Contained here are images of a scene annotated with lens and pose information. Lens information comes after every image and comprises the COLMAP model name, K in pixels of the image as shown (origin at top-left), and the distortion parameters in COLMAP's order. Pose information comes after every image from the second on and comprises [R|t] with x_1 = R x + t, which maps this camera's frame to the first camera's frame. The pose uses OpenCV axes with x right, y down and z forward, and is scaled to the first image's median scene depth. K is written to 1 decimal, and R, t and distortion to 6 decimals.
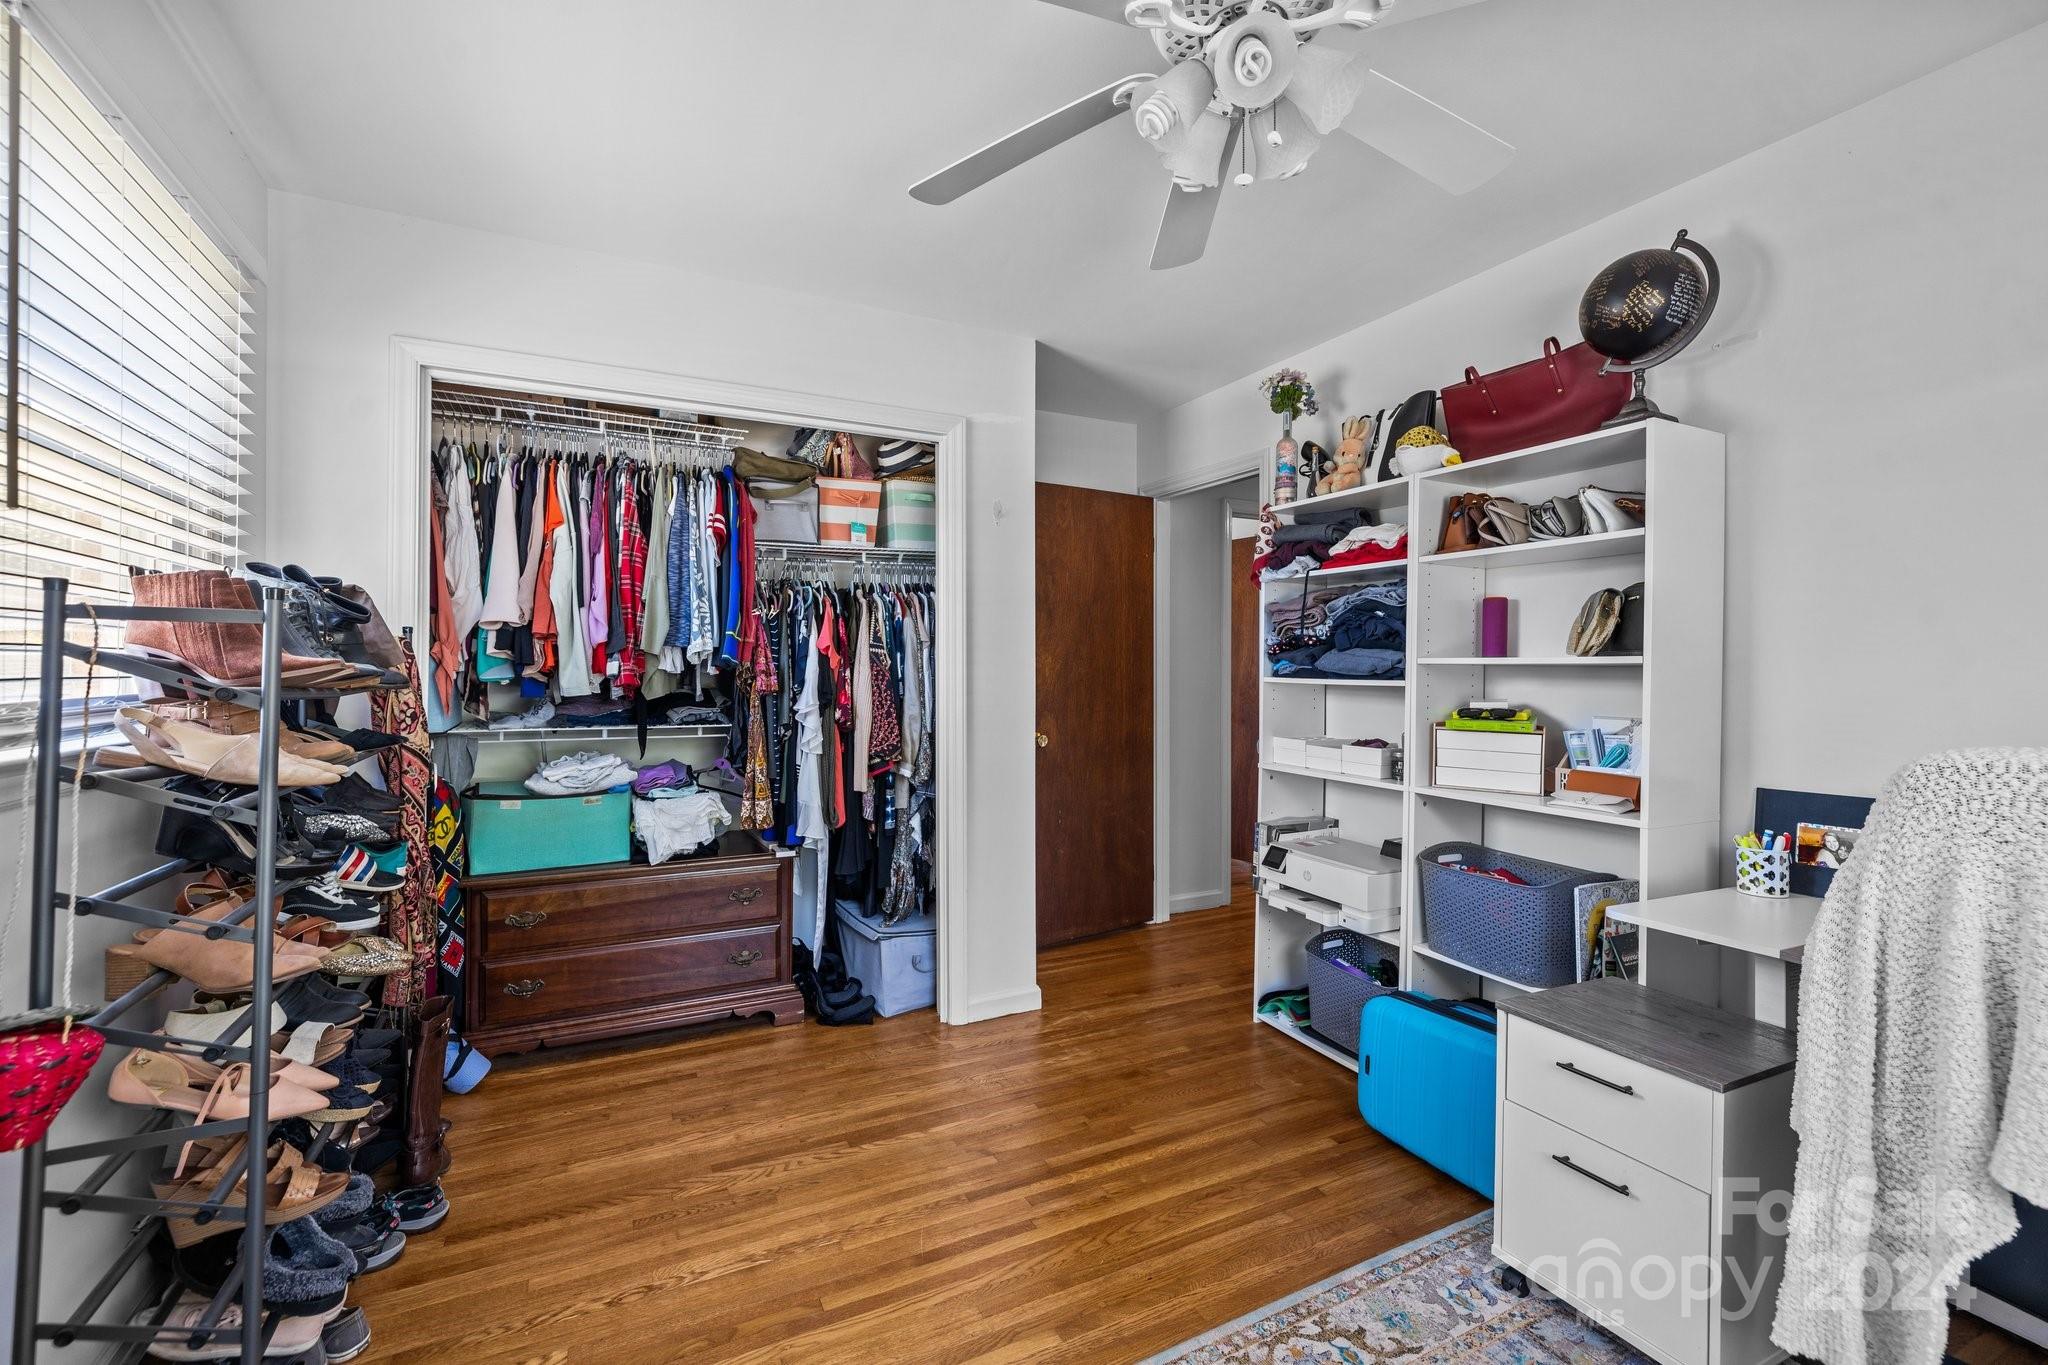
lens RADIAL K [[865.0, 0, 1029.9], [0, 865.0, 673.1], [0, 0, 1]] dist [-0.008400, -0.000133]
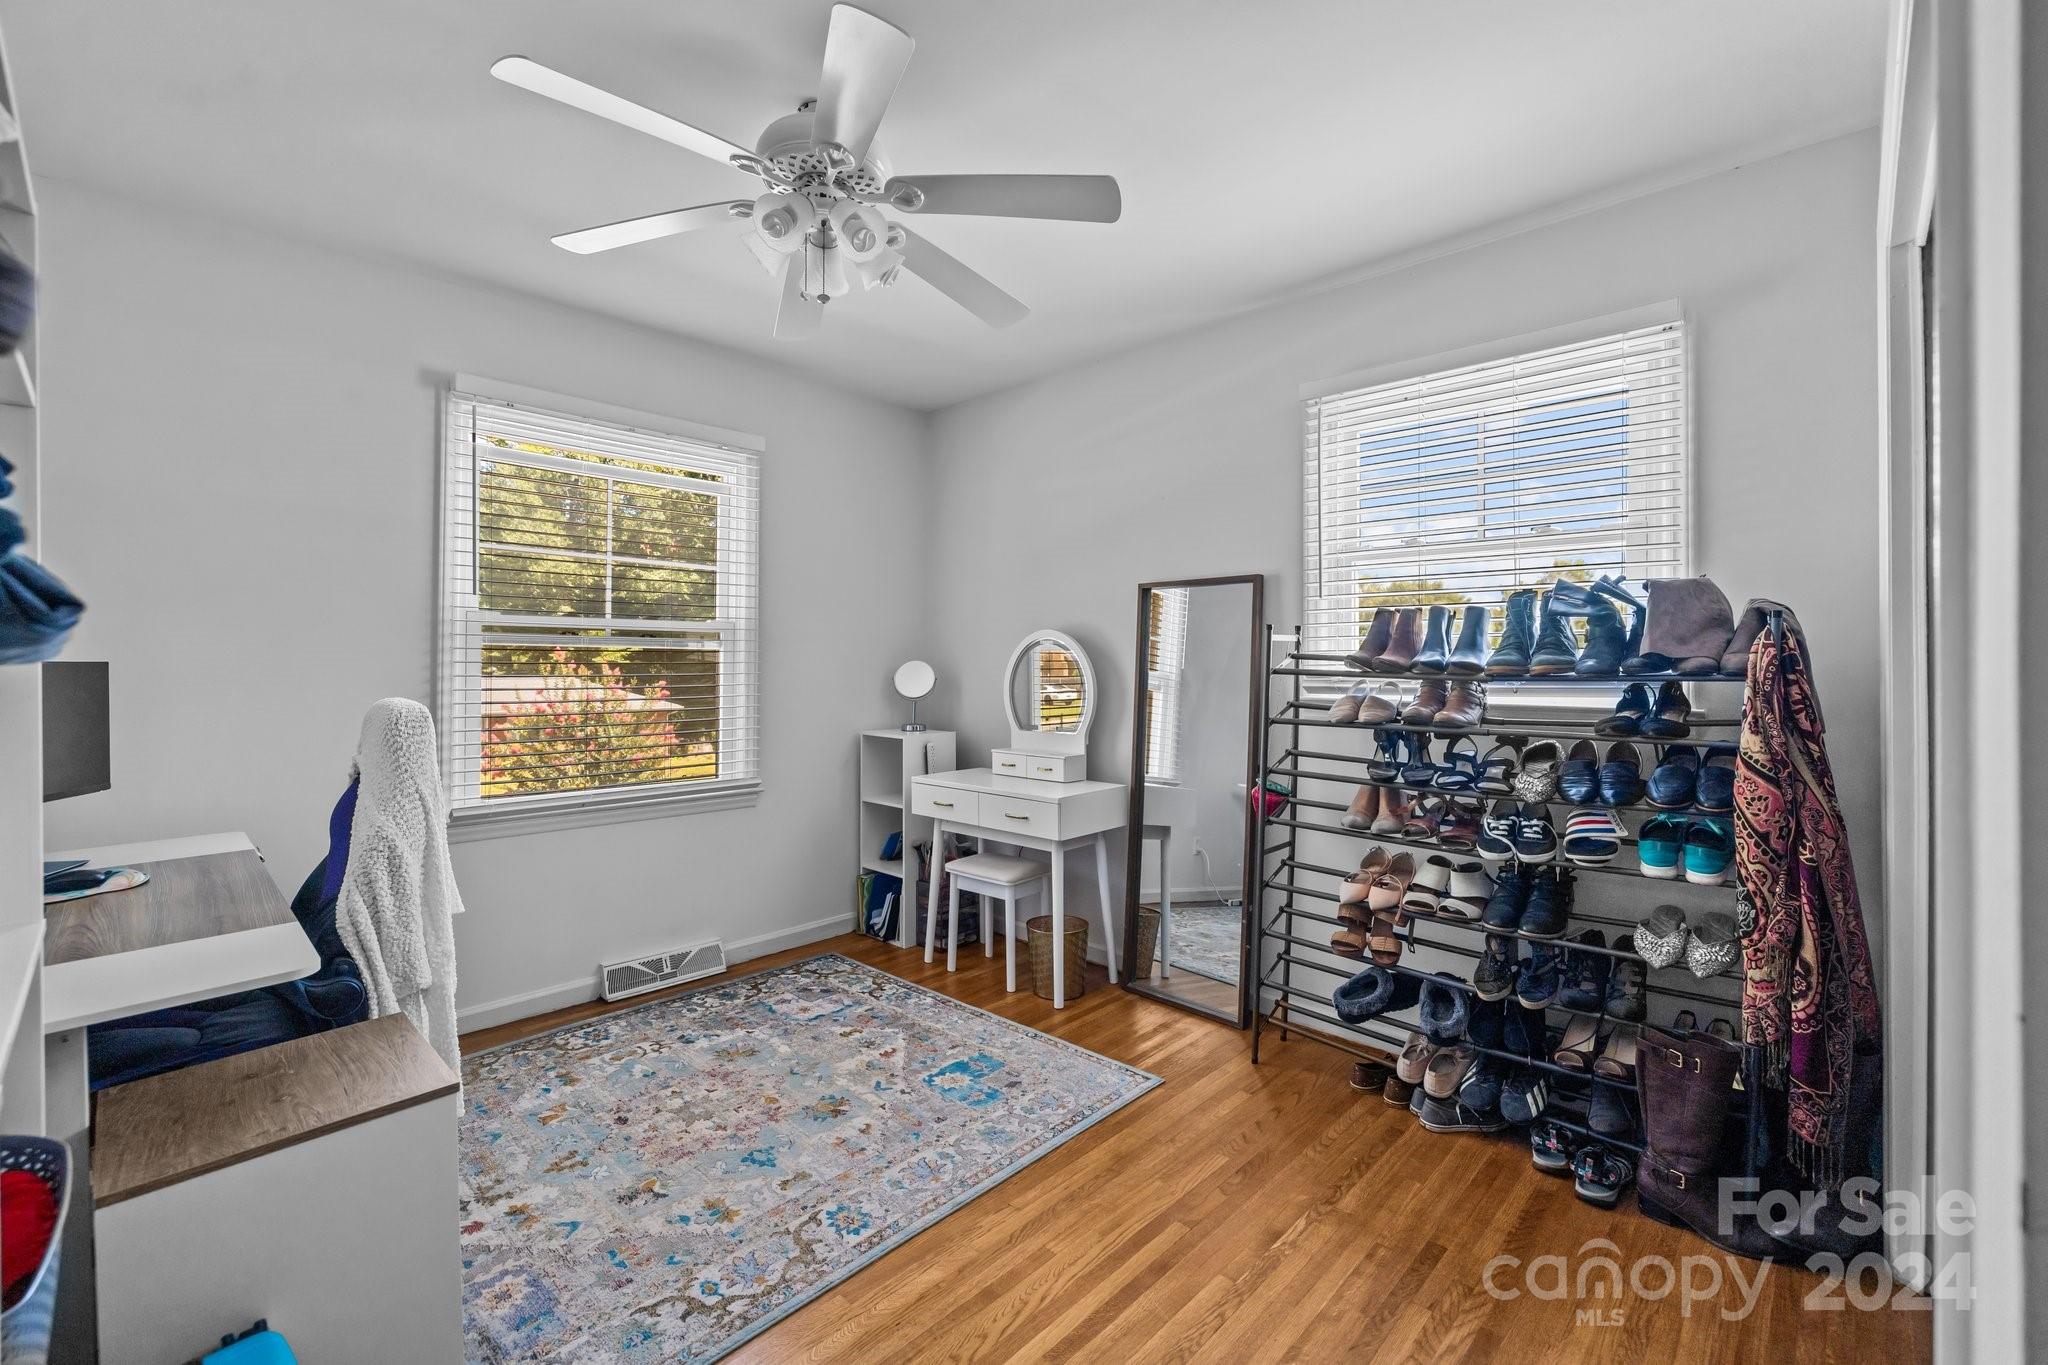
lens RADIAL K [[865.0, 0, 1014.1], [0, 865.0, 666.4], [0, 0, 1]] dist [-0.008400, -0.000133]
pose [[-0.945813, -0.013373, -0.324436, 0.356150], [-0.012548, 0.999911, -0.004637, 0.006673], [0.324469, -0.000315, -0.945896, 2.063595]]
